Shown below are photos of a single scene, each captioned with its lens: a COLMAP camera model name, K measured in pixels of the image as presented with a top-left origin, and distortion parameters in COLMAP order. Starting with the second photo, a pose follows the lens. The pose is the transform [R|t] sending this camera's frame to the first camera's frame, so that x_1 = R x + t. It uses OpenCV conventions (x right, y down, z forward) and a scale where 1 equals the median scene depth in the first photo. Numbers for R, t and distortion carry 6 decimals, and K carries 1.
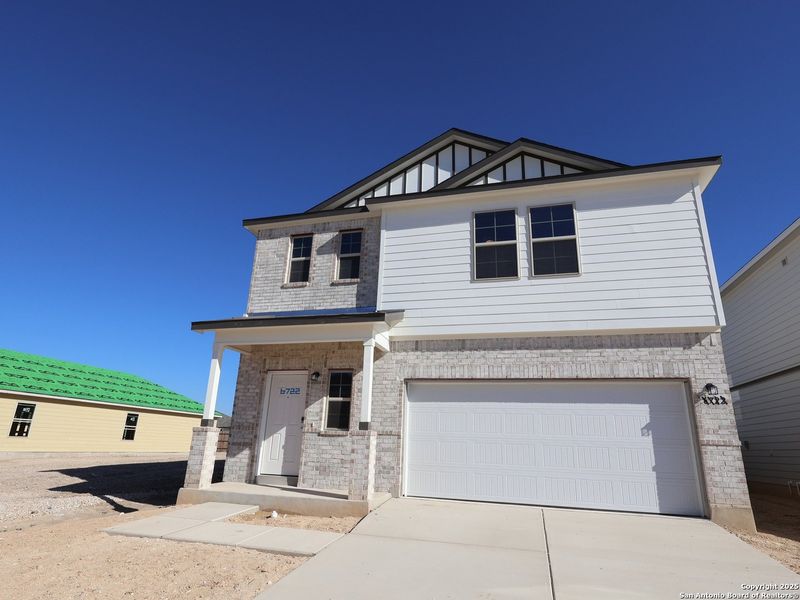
lens RADIAL K [[417.9, 0, 400.0], [0, 417.9, 300.0], [0, 0, 1]] dist [0.000103, -0.000475]
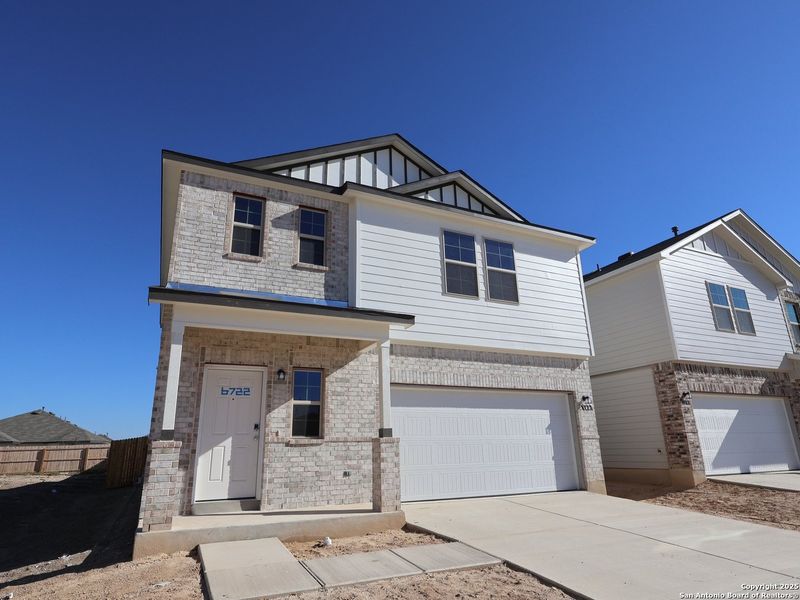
lens RADIAL K [[437.1, 0, 400.0], [0, 437.1, 300.0], [0, 0, 1]] dist [-0.001127, -0.000046]
pose [[0.778791, 0.154609, 0.607932, -0.581224], [-0.160596, 0.985993, -0.045026, 0.037988], [-0.606377, -0.062566, 0.792712, 0.181136]]
